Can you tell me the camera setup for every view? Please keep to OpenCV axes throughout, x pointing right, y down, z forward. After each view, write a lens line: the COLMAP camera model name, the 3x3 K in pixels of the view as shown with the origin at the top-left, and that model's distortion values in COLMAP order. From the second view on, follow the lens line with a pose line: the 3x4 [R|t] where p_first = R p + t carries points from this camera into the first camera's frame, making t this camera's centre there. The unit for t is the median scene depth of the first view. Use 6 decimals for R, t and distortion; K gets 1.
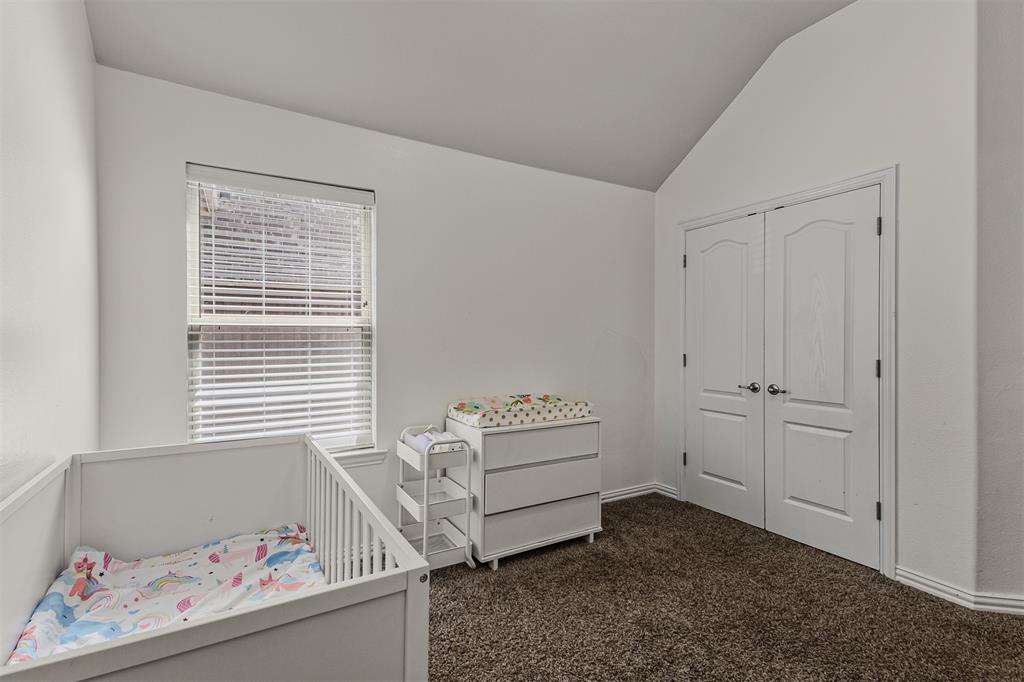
lens RADIAL K [[483.4, 0, 512.5], [0, 483.4, 345.9], [0, 0, 1]] dist [0.015239, -0.004503]
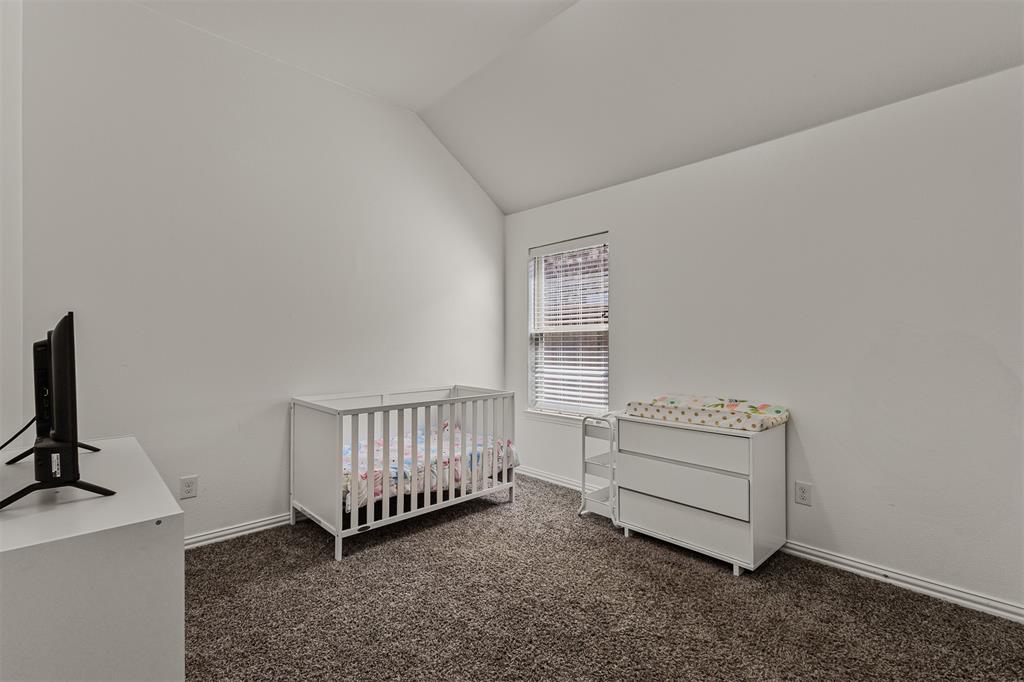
lens RADIAL K [[483.4, 0, 518.5], [0, 483.4, 339.7], [0, 0, 1]] dist [0.015239, -0.004503]
pose [[0.198293, -0.002305, -0.980140, 1.014652], [-0.001916, 0.999994, -0.002739, -0.010515], [0.980141, 0.002421, 0.198288, 0.486919]]
